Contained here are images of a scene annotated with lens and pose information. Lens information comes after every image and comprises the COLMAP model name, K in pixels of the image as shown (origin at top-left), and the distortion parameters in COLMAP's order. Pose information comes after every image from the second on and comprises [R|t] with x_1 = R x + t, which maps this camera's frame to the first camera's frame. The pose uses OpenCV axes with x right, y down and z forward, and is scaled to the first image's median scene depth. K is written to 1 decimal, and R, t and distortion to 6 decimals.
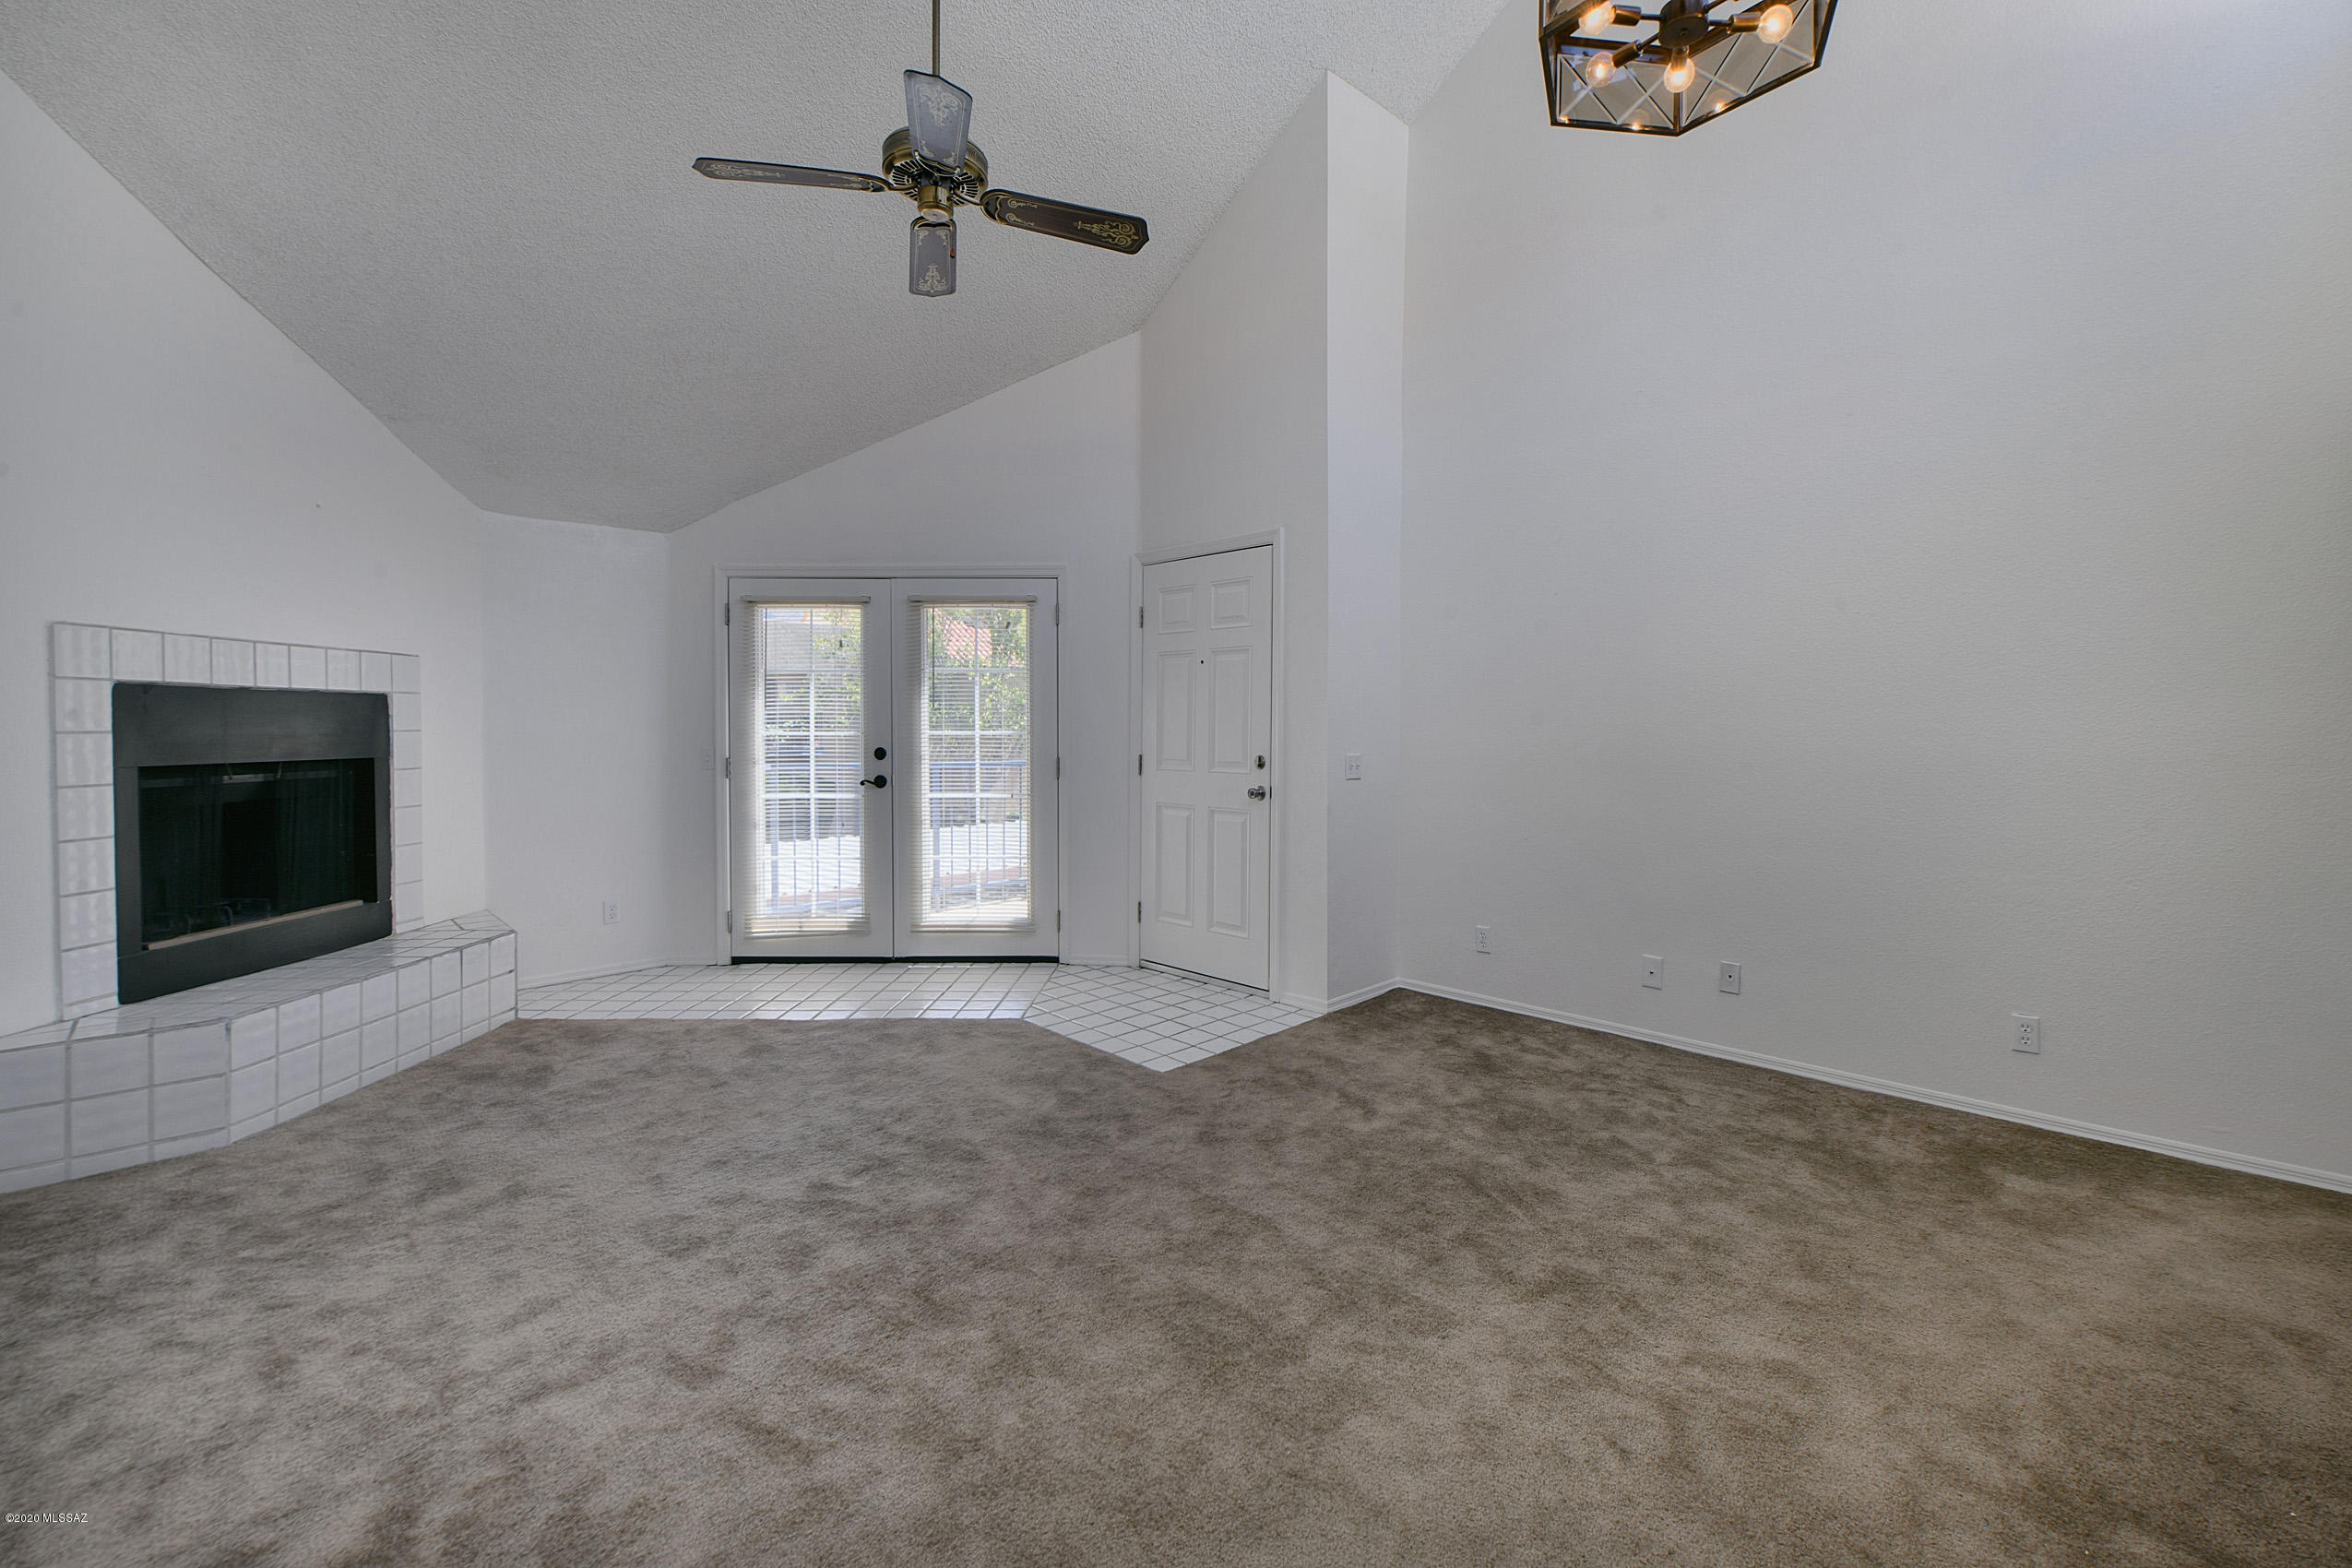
lens RADIAL K [[934.3, 0, 1310.7], [0, 934.3, 755.7], [0, 0, 1]] dist [-0.011754, -0.000084]
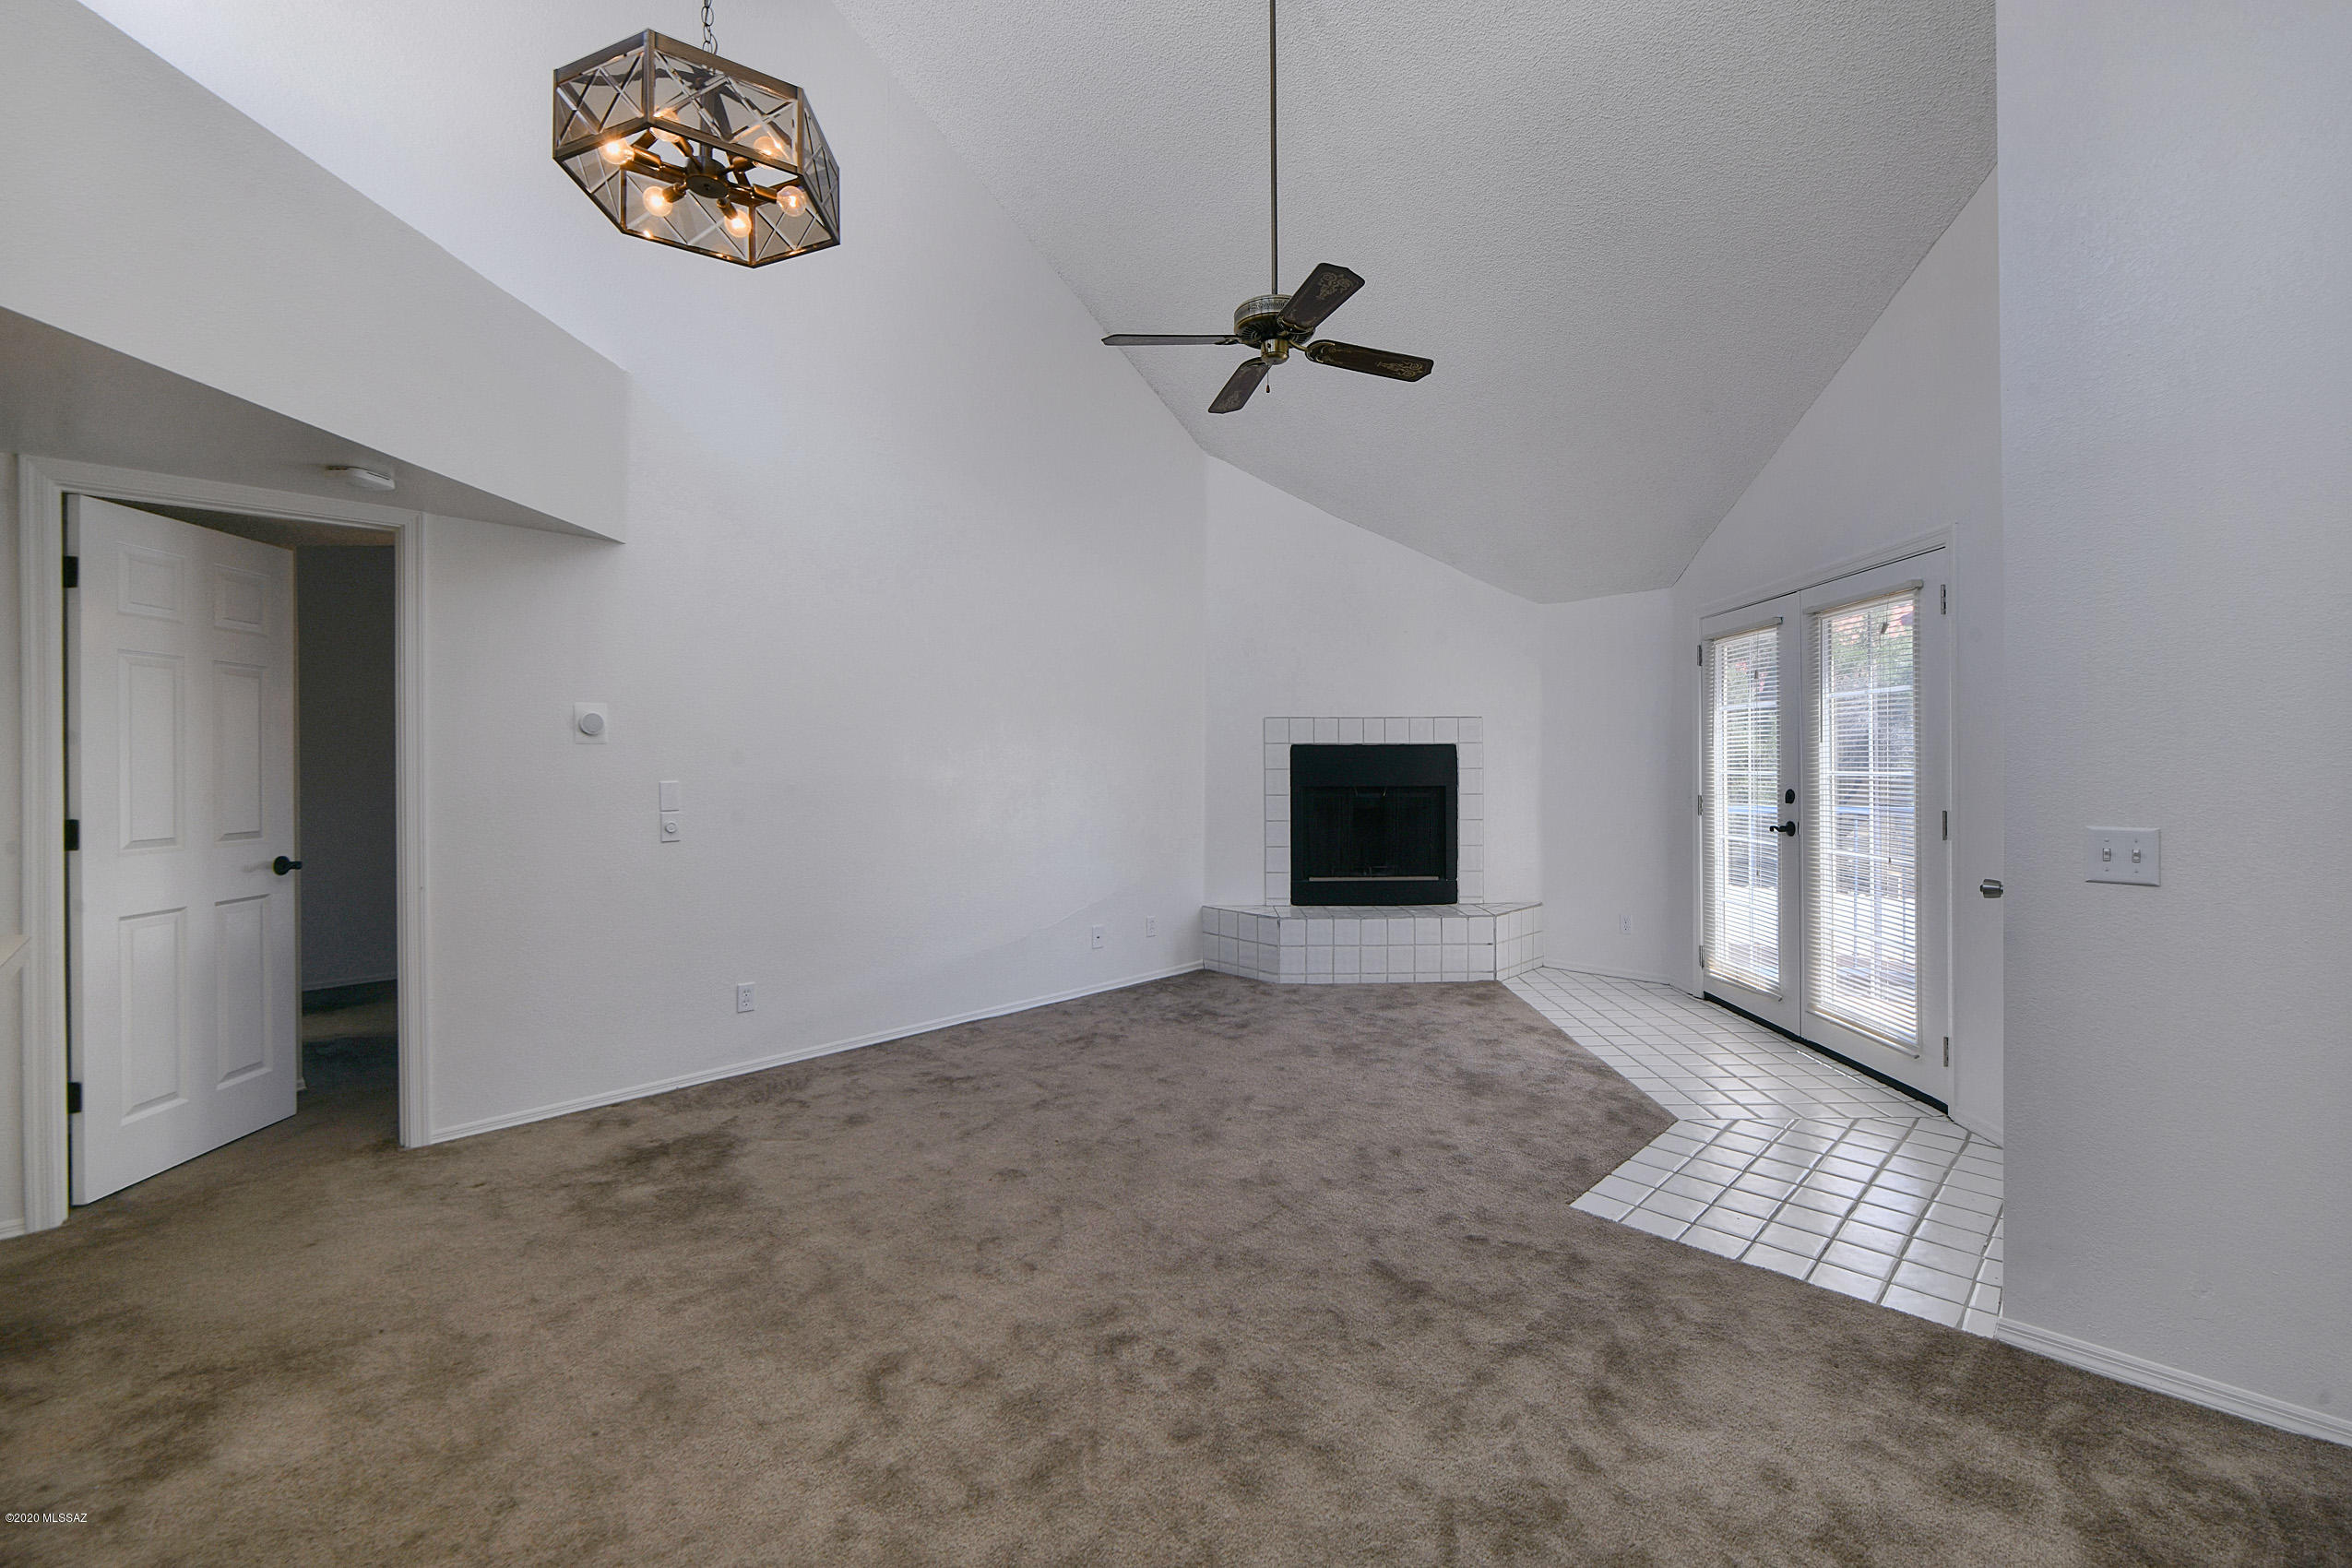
lens RADIAL K [[962.1, 0, 1176.0], [0, 962.1, 784.0], [0, 0, 1]] dist [0.012370, 0.000077]
pose [[-0.049992, 0.019934, -0.998551, 0.556918], [-0.026377, 0.999426, 0.021272, -0.021422], [0.998401, 0.027402, -0.049437, 0.576319]]
